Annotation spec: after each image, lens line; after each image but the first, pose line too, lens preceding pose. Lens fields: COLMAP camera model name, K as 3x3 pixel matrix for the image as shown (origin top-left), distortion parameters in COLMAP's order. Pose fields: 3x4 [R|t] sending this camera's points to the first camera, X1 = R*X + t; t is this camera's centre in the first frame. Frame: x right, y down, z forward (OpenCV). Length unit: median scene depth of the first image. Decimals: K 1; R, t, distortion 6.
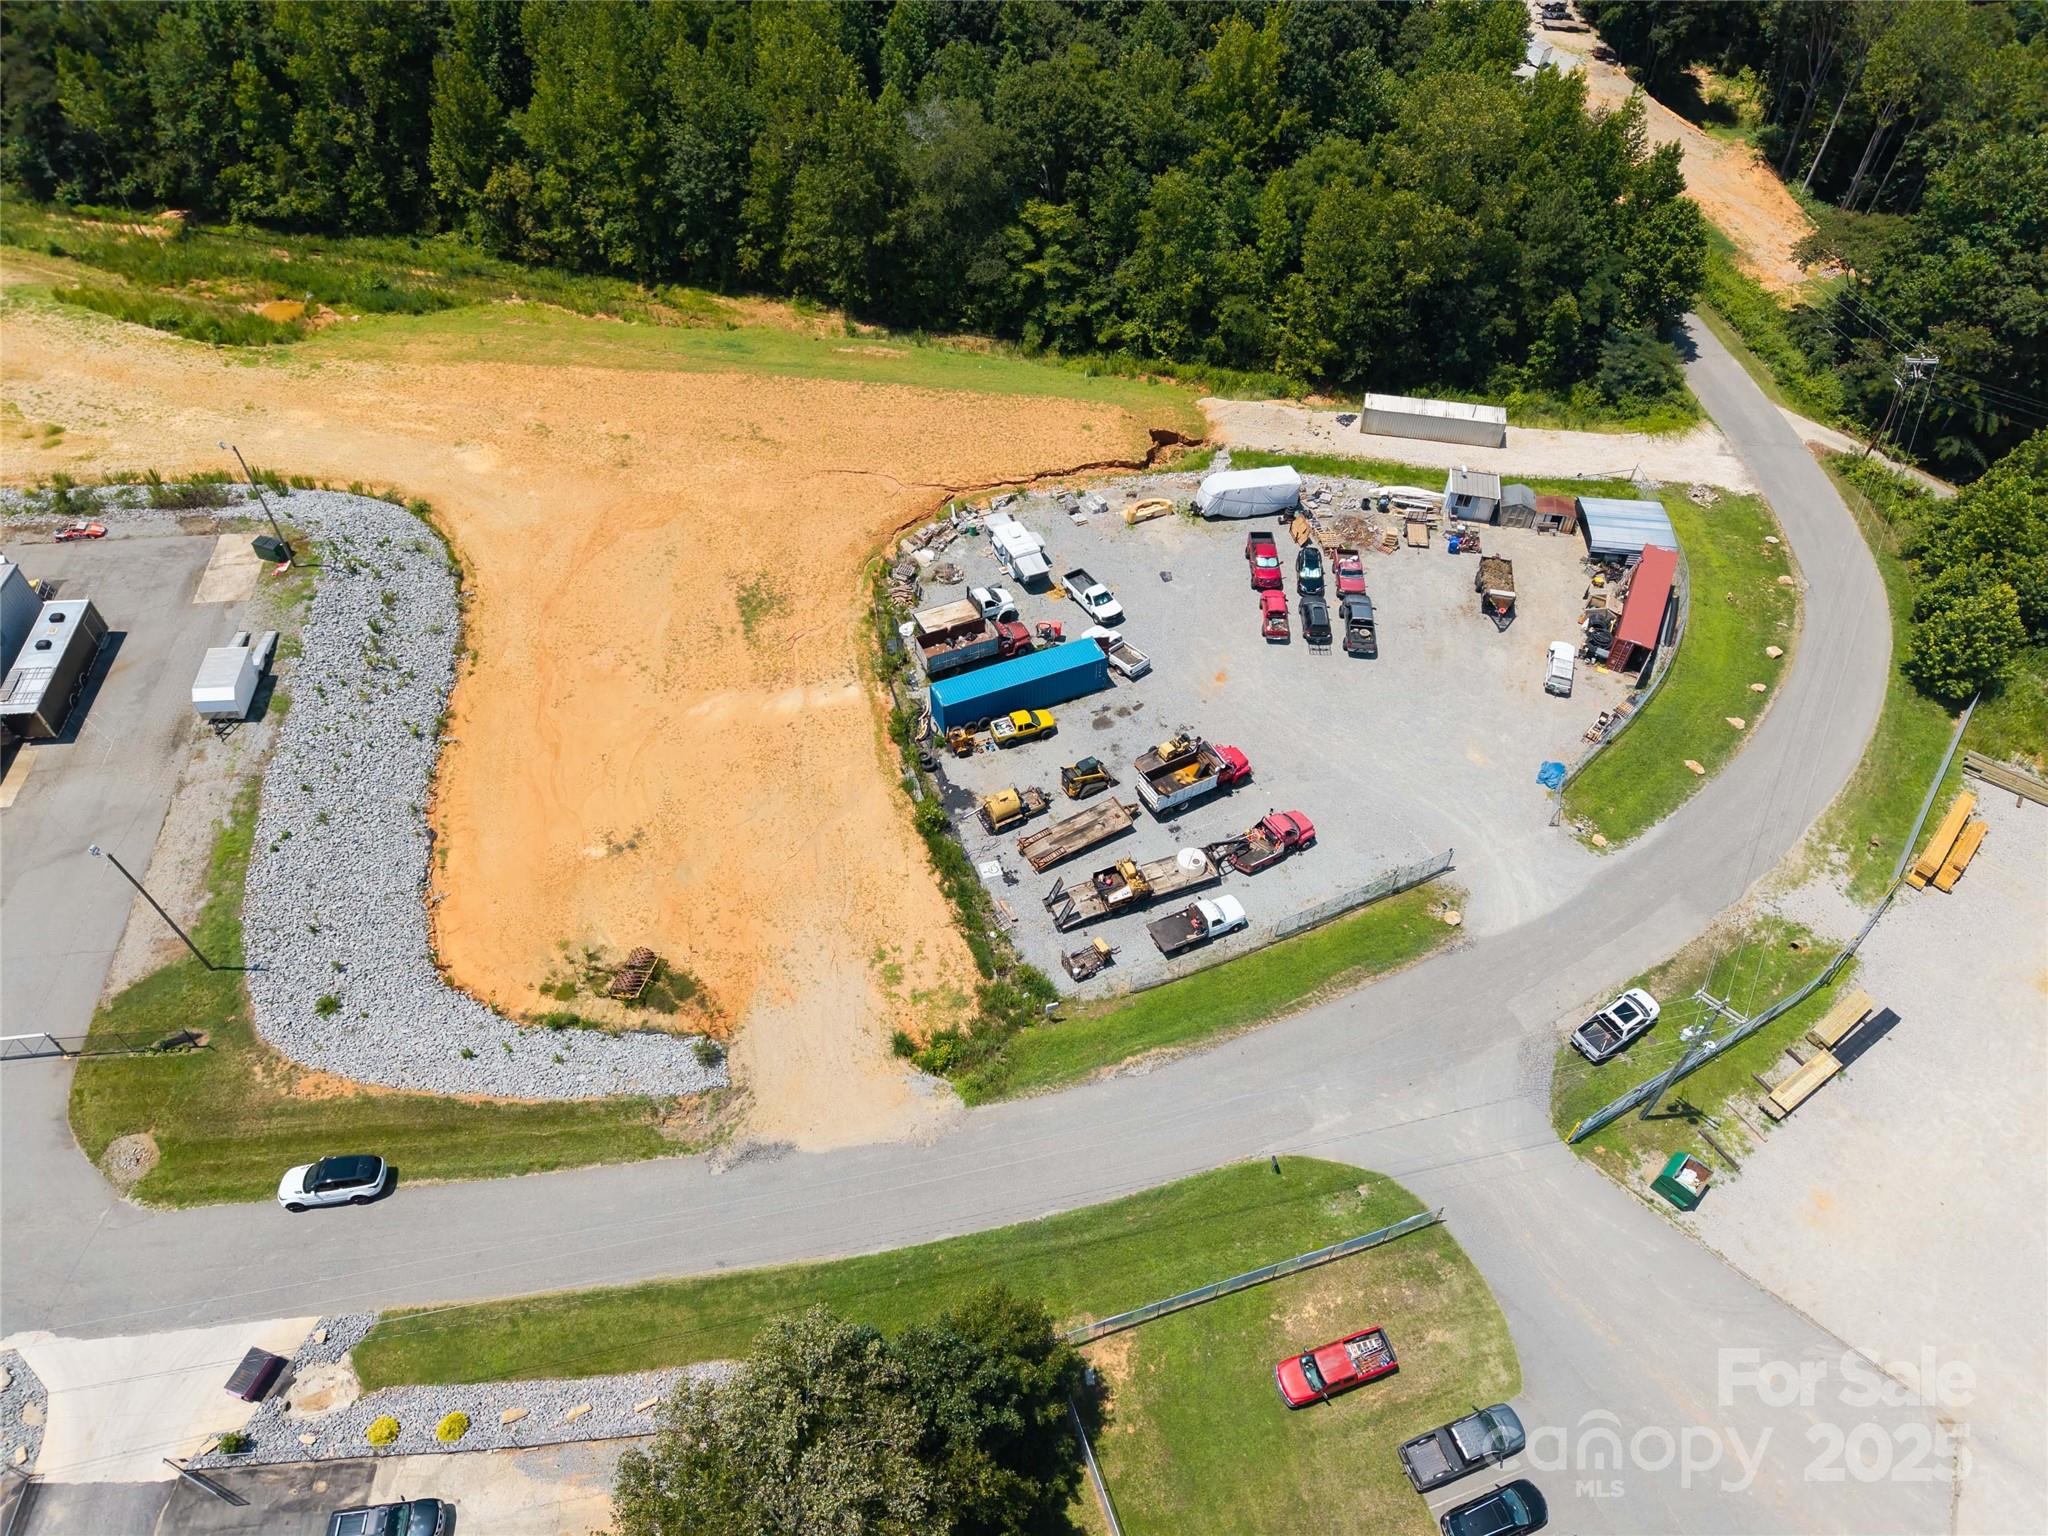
lens RADIAL K [[1364.1, 0, 1026.7], [0, 1364.1, 775.1], [0, 0, 1]] dist [0.023269, -0.021477]
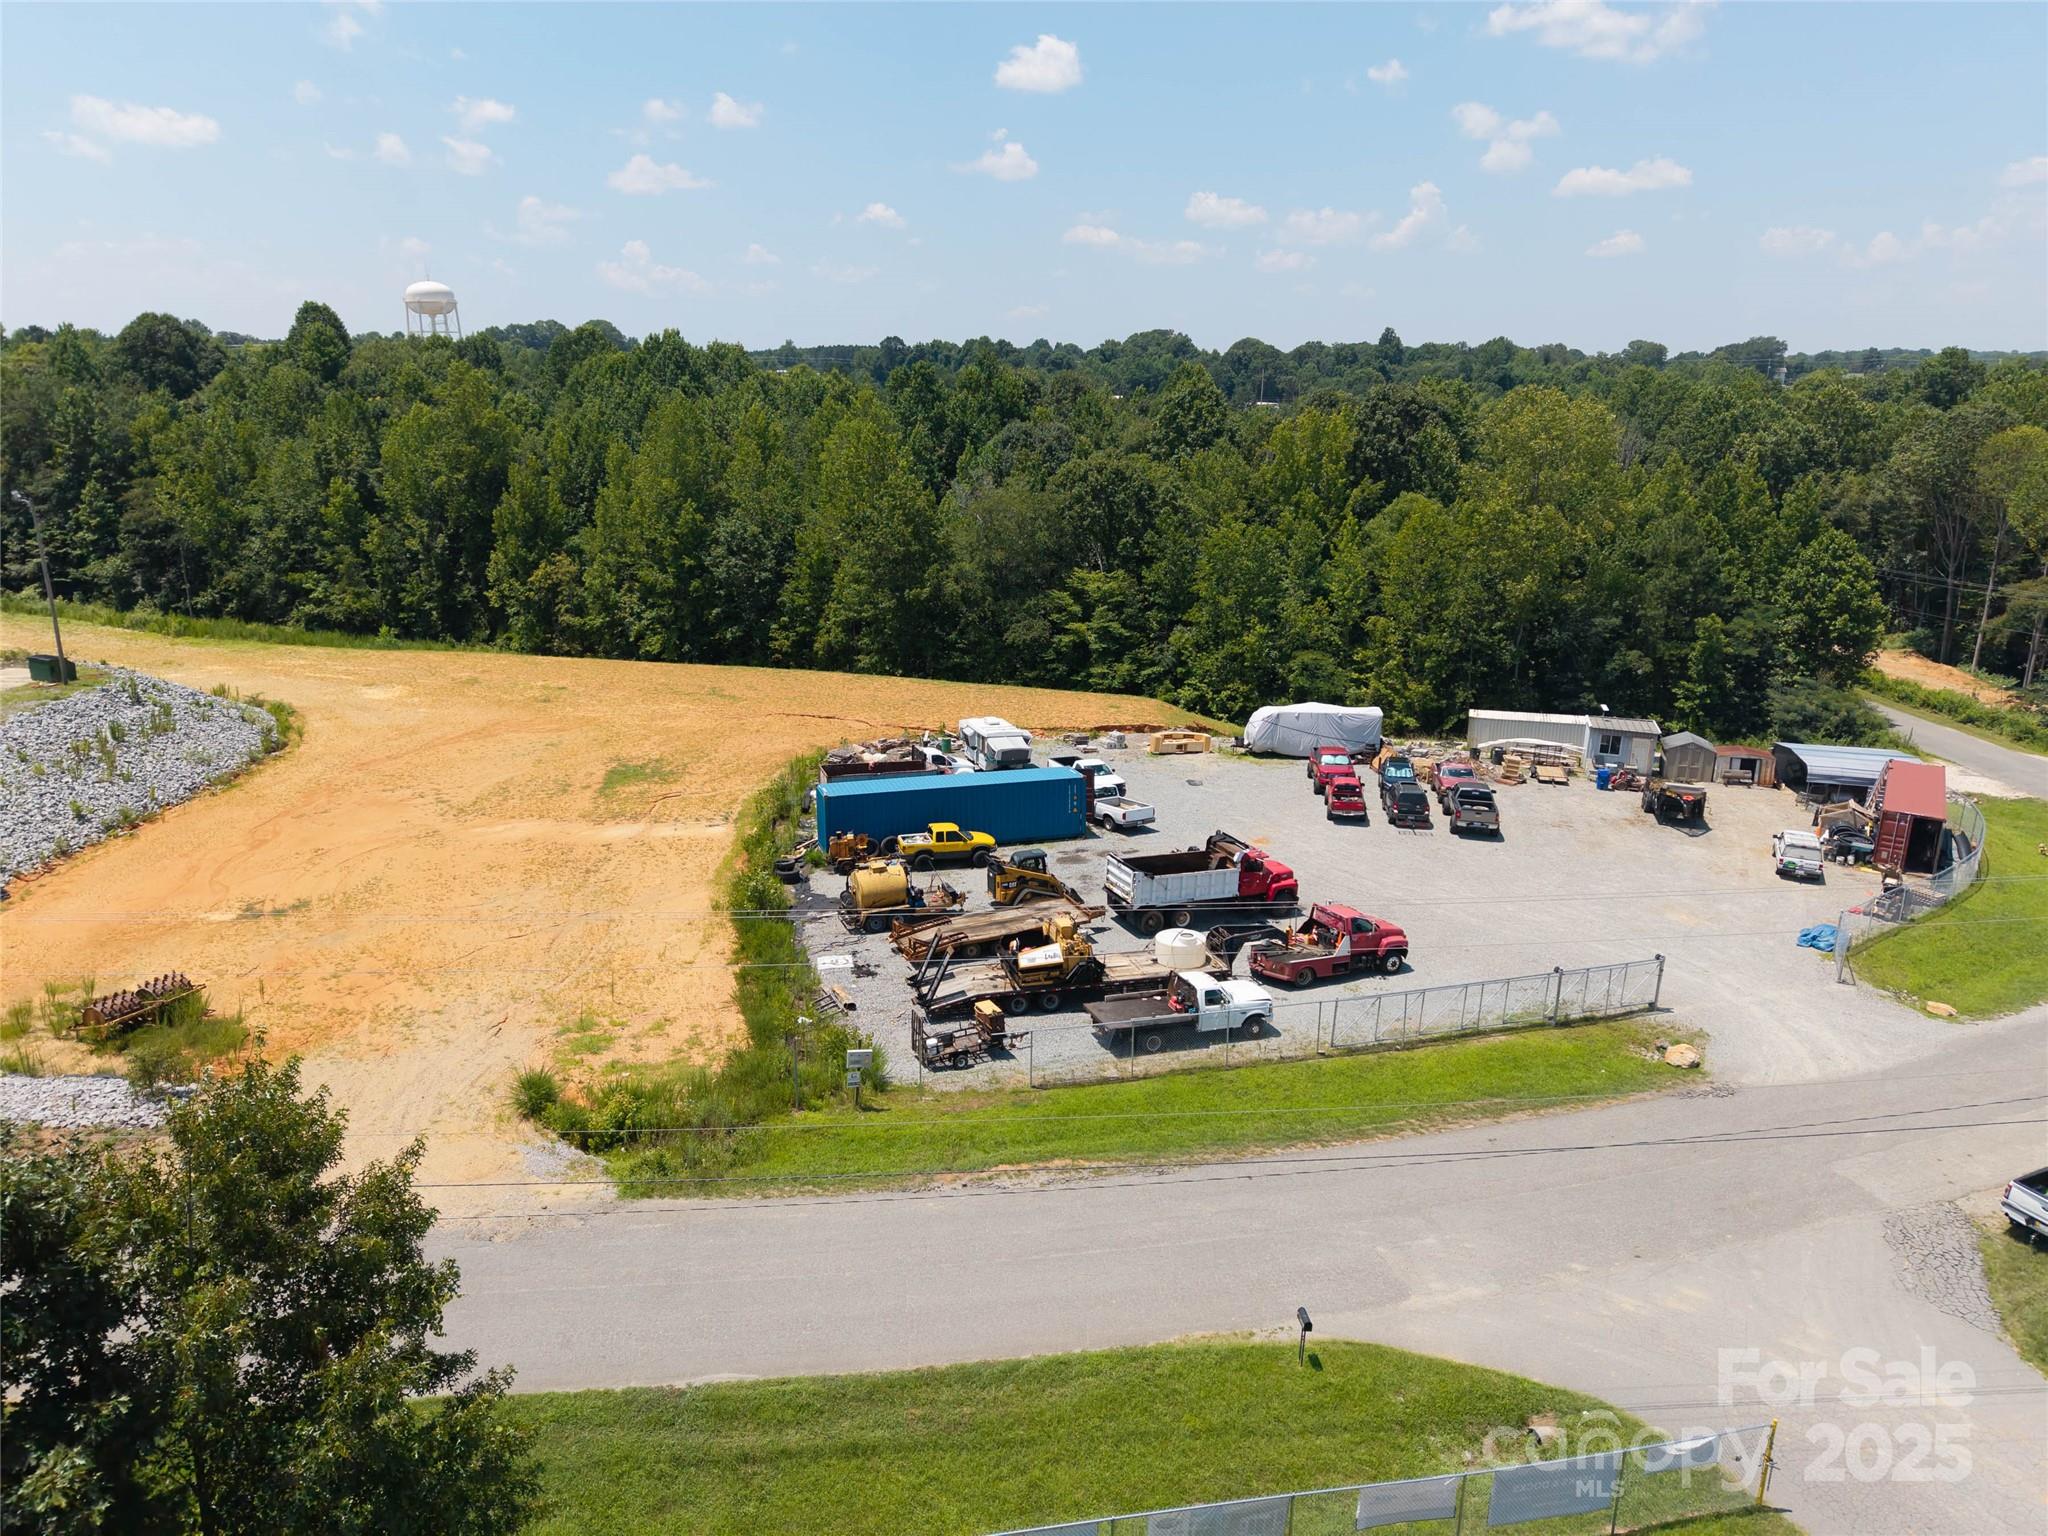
lens RADIAL K [[1364.1, 0, 1025.1], [0, 1364.1, 782.9], [0, 0, 1]] dist [0.023269, -0.021477]
pose [[0.993101, 0.027734, -0.113937, 0.106666], [-0.085000, 0.839602, -0.536510, 0.280351], [0.080782, 0.542493, 0.836167, 0.433057]]
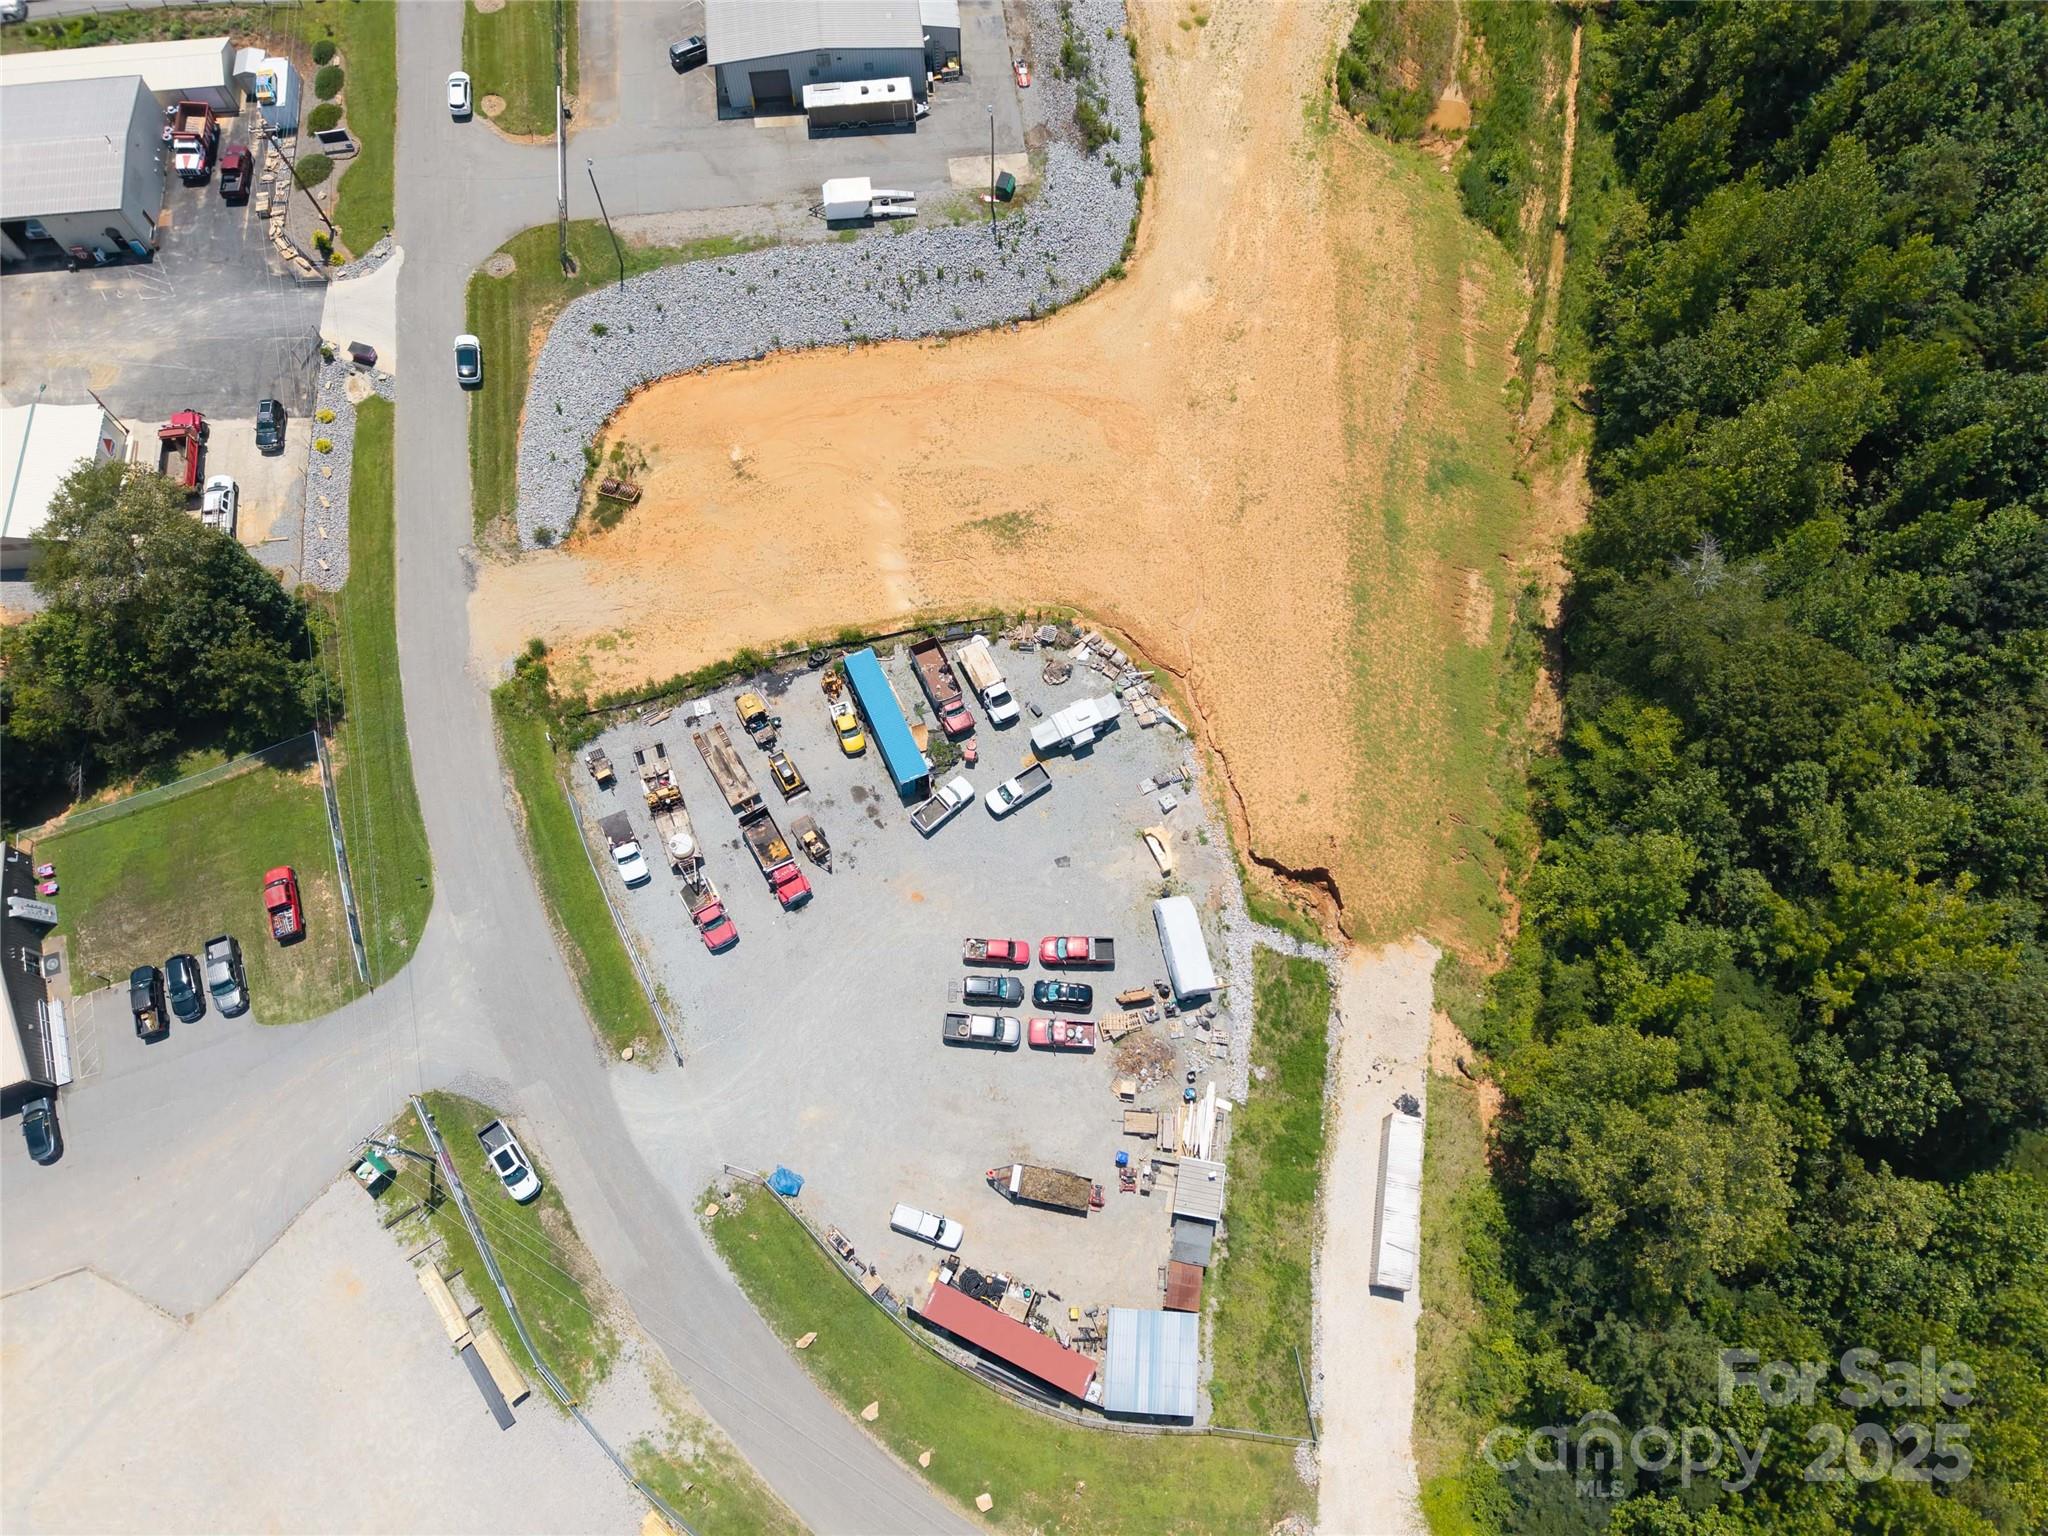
lens RADIAL K [[1364.1, 0, 1029.0], [0, 1364.1, 775.3], [0, 0, 1]] dist [0.023269, -0.021477]
pose [[0.011984, 0.924144, -0.381855, 0.489297], [-0.770939, 0.251738, 0.585048, -0.840007], [0.636796, 0.287376, 0.715476, 0.249993]]
